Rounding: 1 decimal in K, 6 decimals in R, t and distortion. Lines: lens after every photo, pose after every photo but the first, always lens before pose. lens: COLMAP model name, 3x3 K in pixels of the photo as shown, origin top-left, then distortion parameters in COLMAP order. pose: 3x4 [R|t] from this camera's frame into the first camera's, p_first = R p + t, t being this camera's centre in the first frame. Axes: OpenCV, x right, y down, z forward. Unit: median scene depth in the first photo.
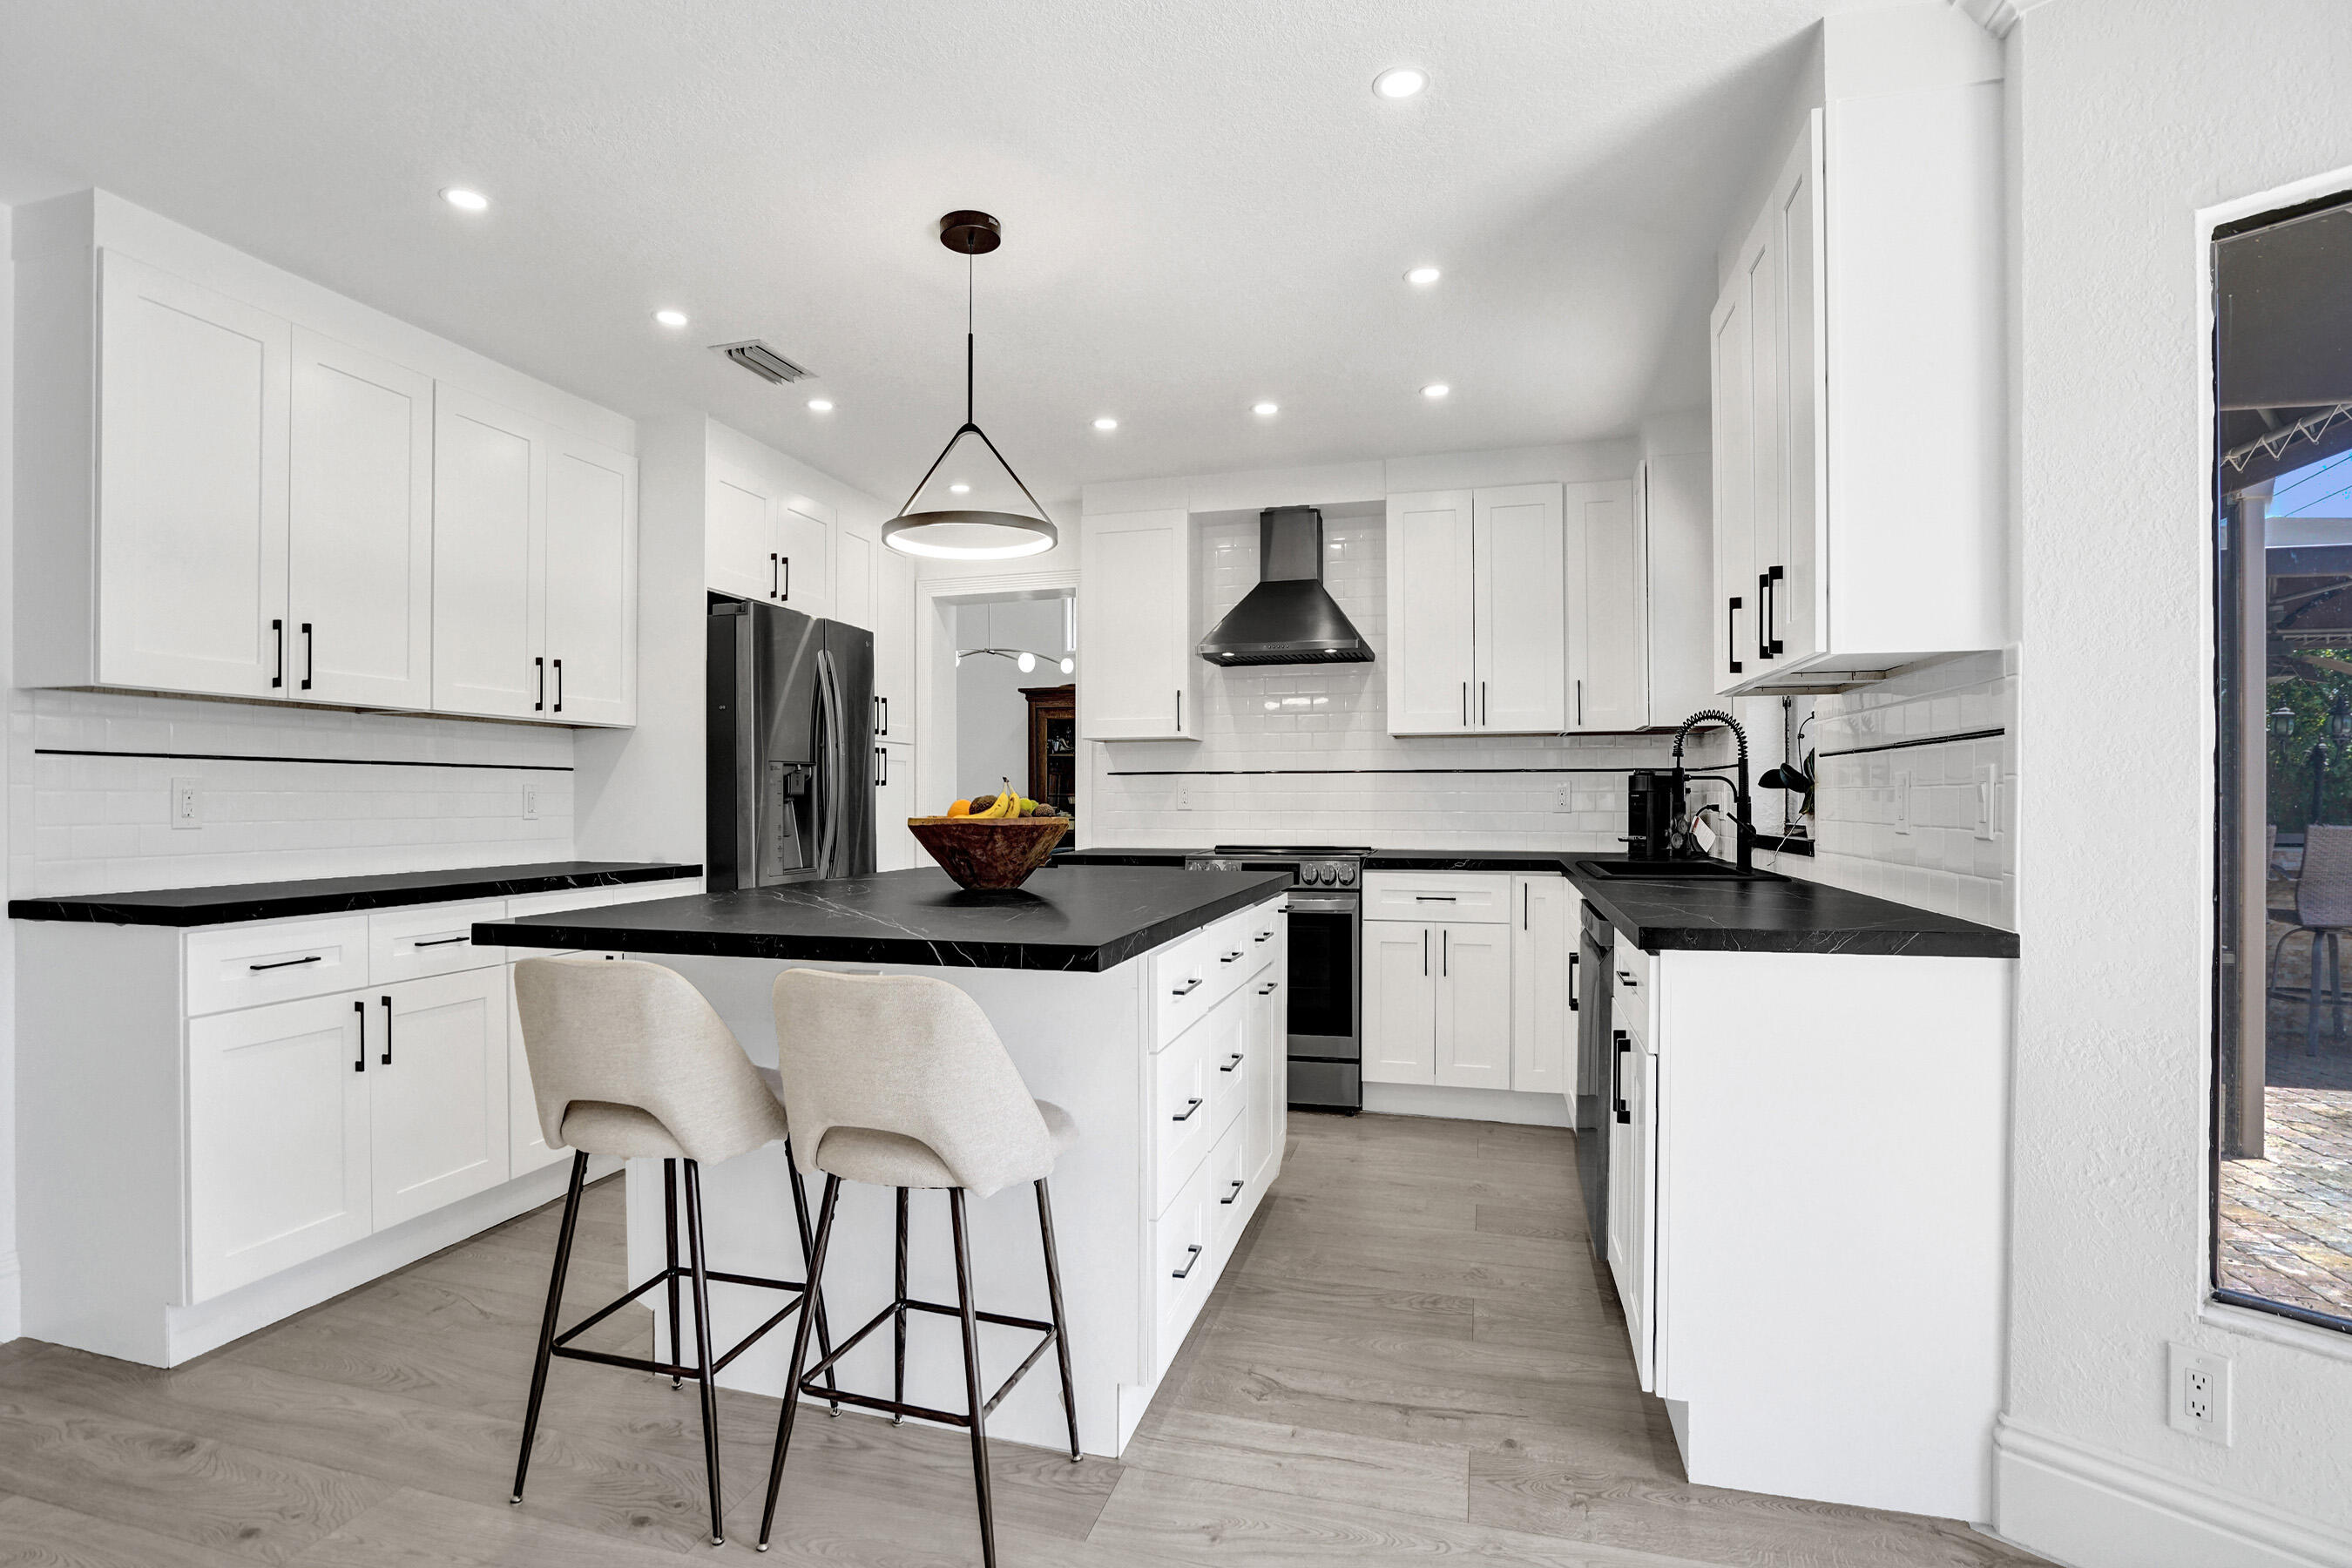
lens RADIAL K [[1142.1, 0, 1161.2], [0, 1142.1, 784.9], [0, 0, 1]] dist [-0.047950, 0.016952]
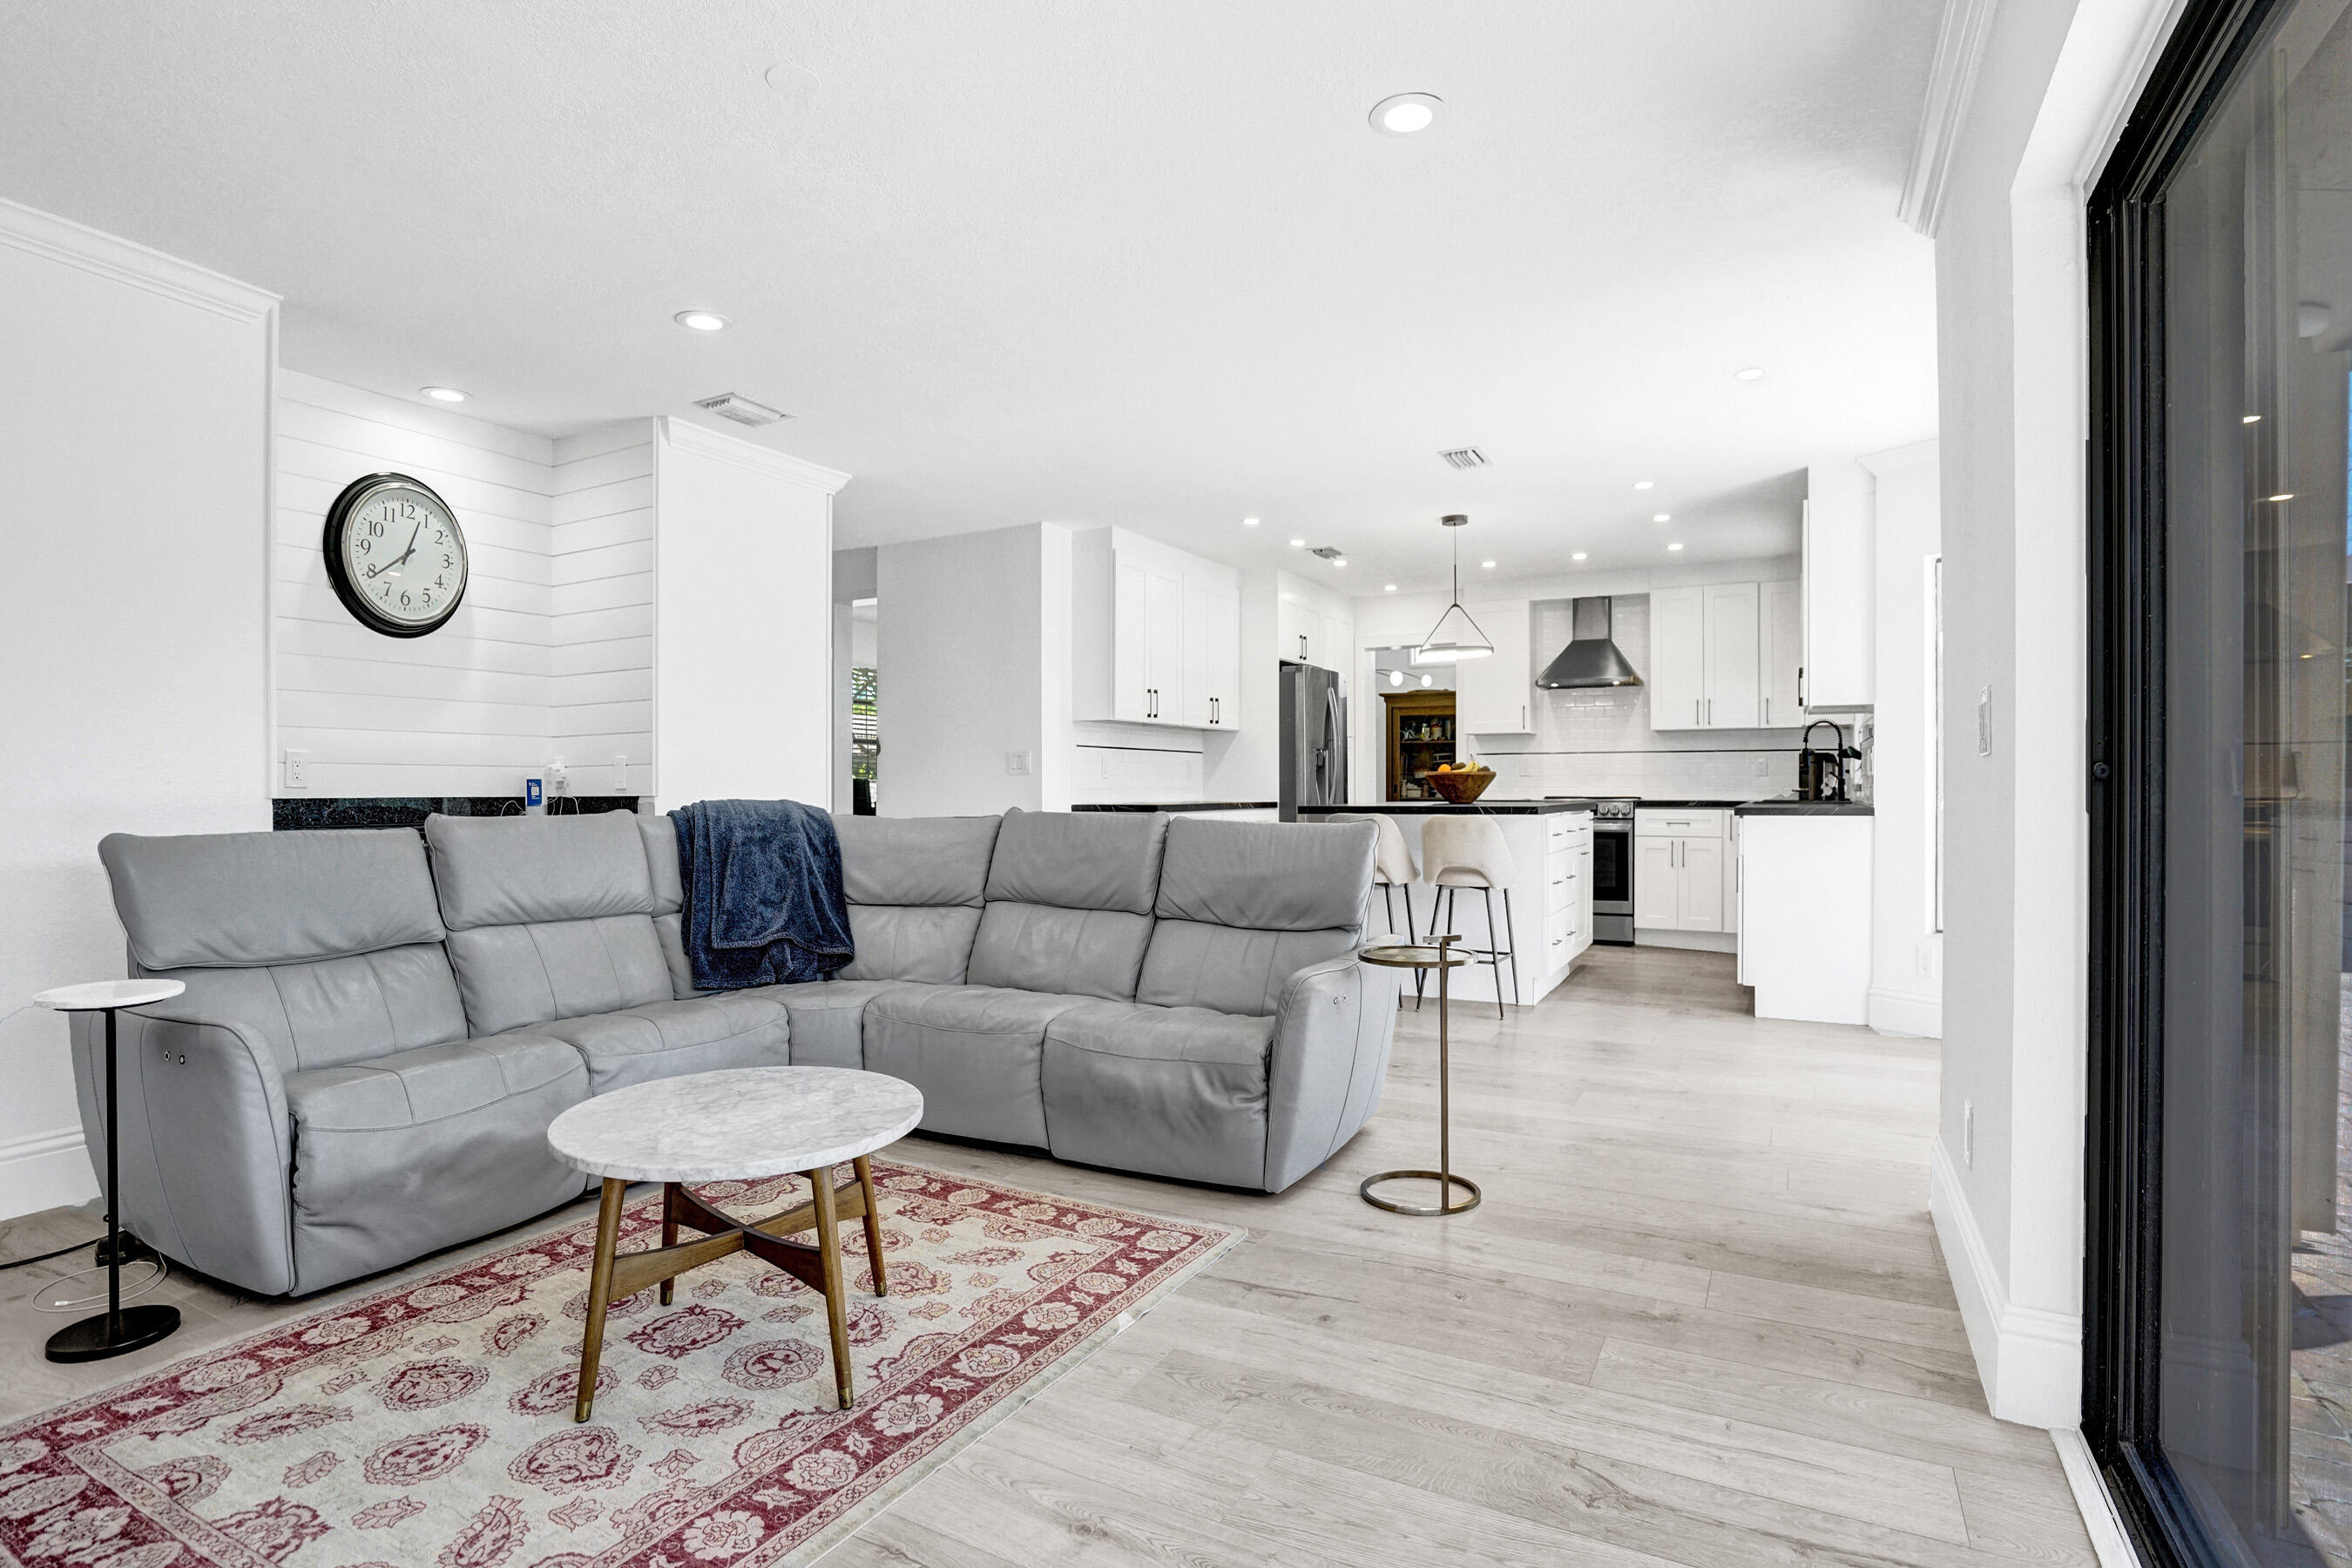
lens RADIAL K [[1142.1, 0, 1176.7], [0, 1142.1, 767.5], [0, 0, 1]] dist [-0.047950, 0.016952]
pose [[0.976235, 0.001536, -0.216710, -0.139188], [-0.001187, 0.999998, 0.001740, 0.009646], [0.216712, -0.001441, 0.976235, -0.888180]]
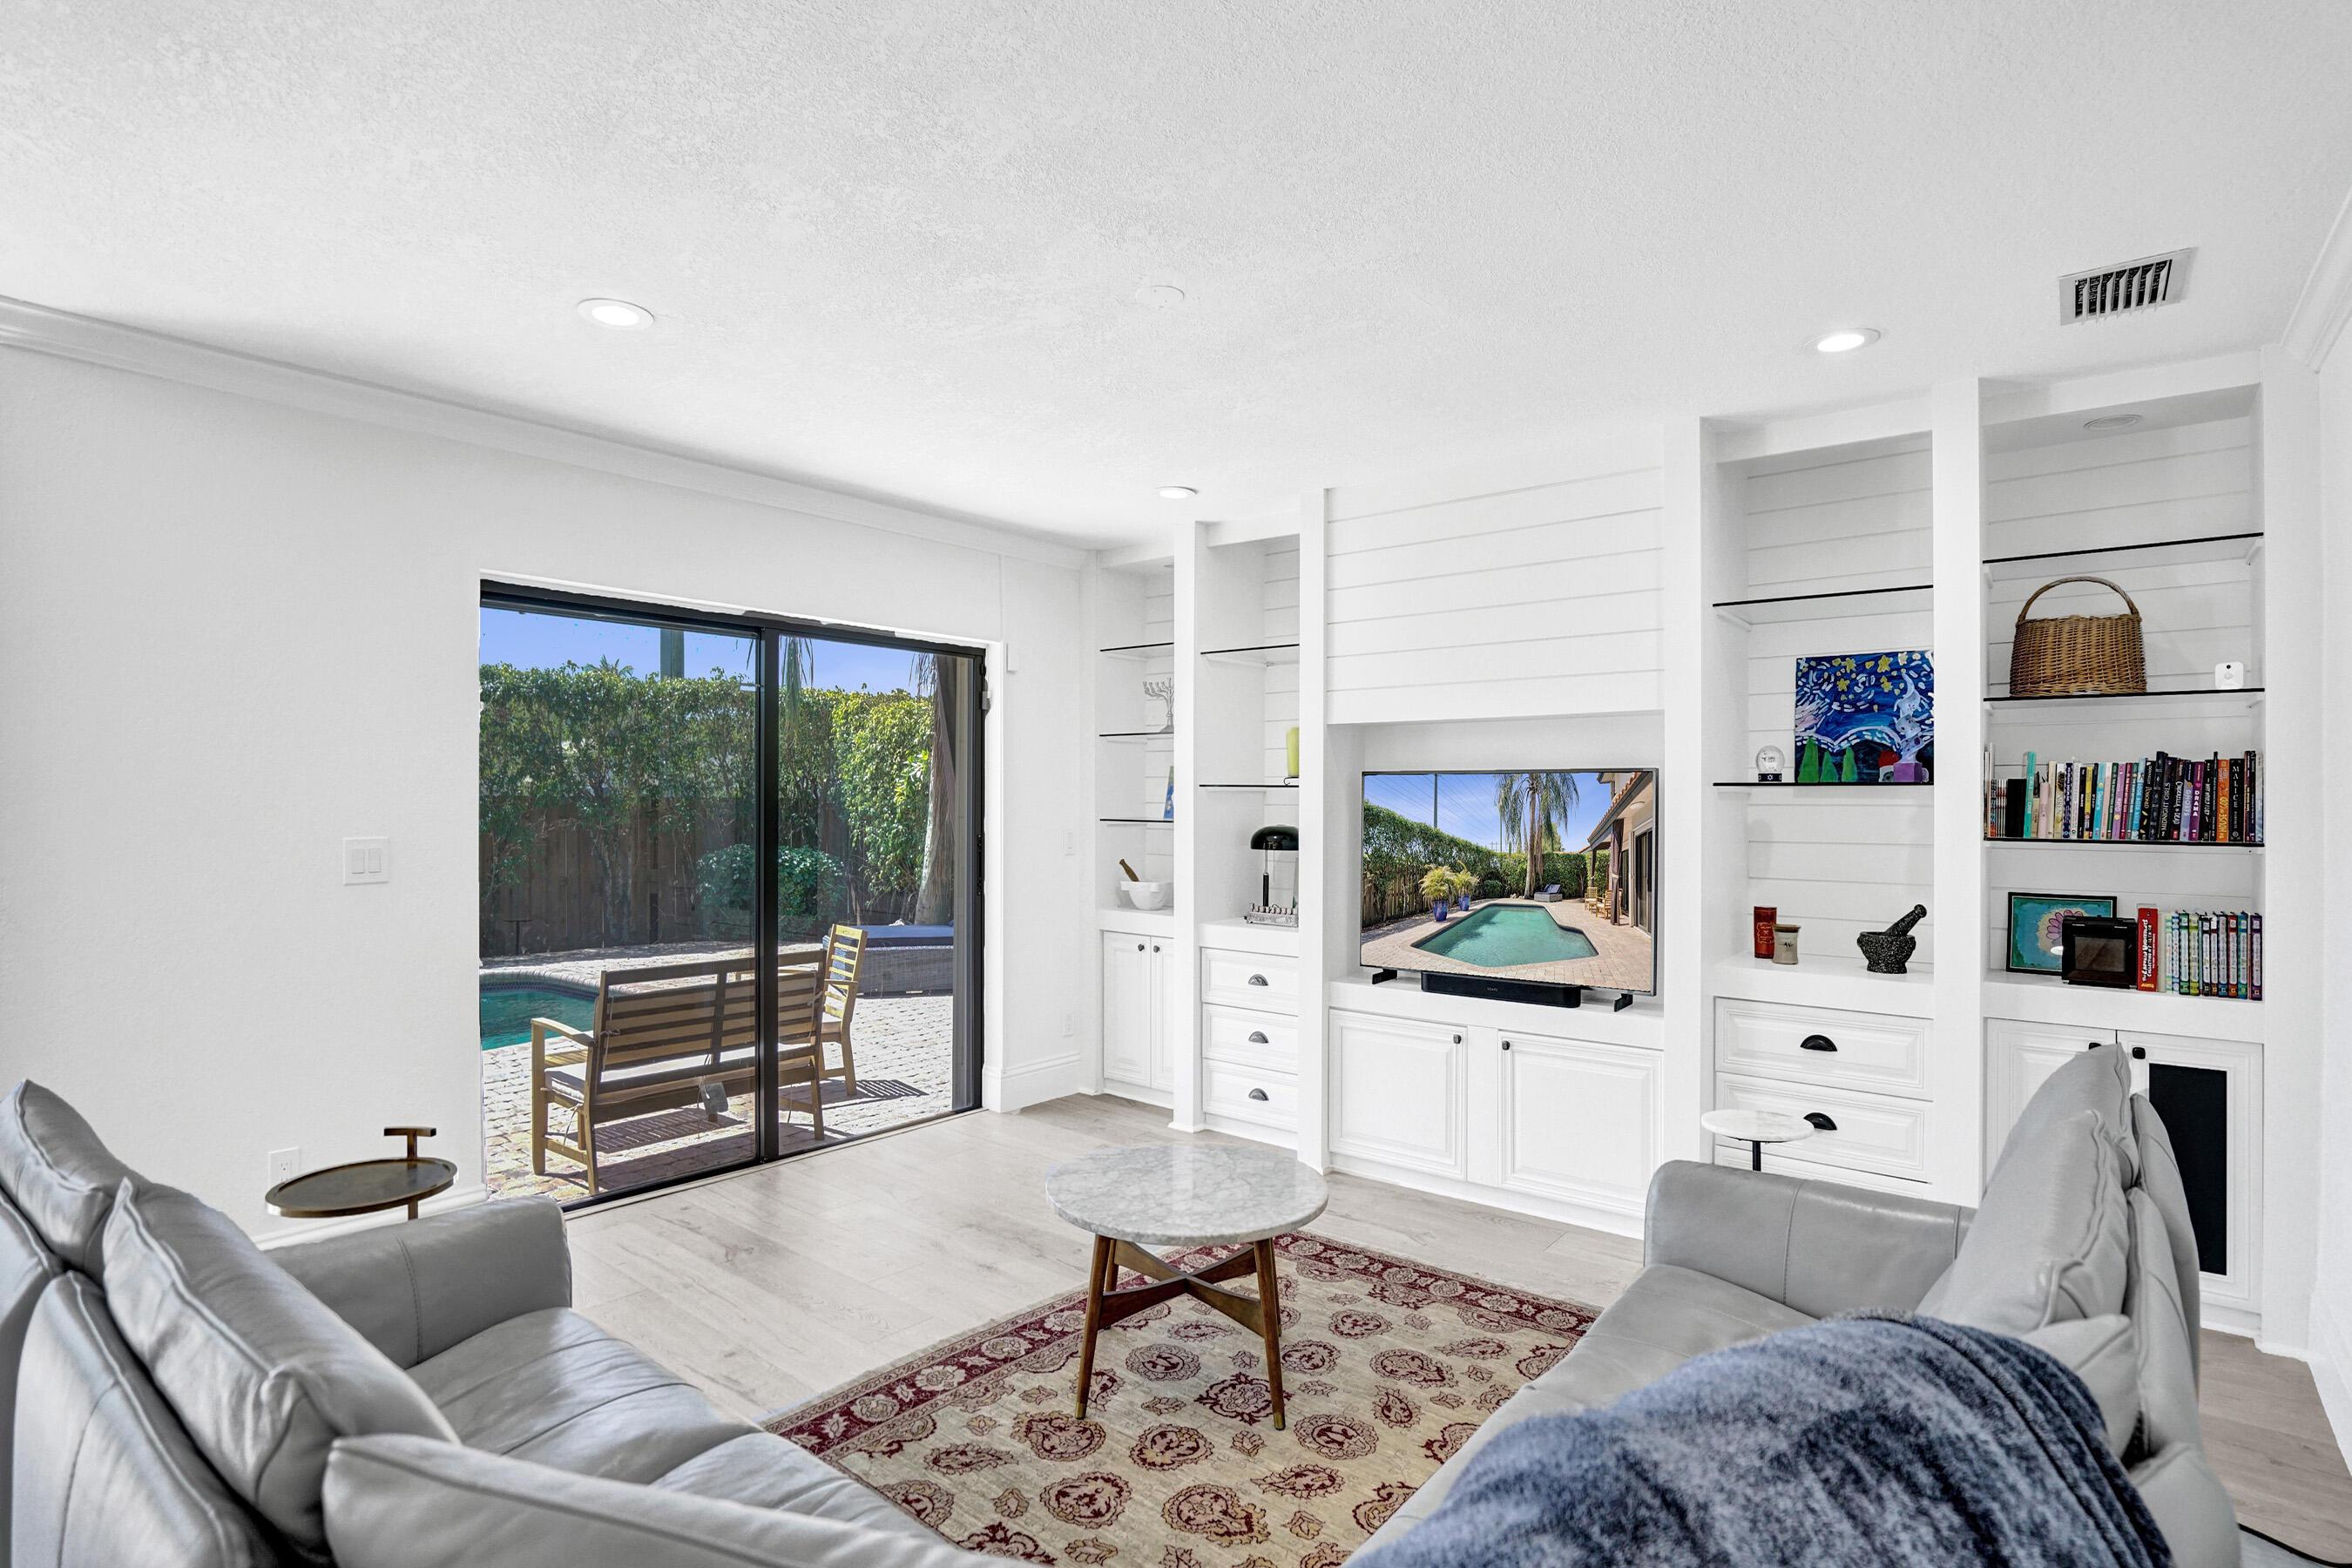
lens RADIAL K [[1142.1, 0, 1170.2], [0, 1142.1, 820.9], [0, 0, 1]] dist [-0.047950, 0.016952]
pose [[-0.915229, -0.013217, 0.402718, -0.676515], [-0.011041, 0.999909, 0.007723, -0.042818], [-0.402783, 0.002622, -0.915292, 0.140431]]
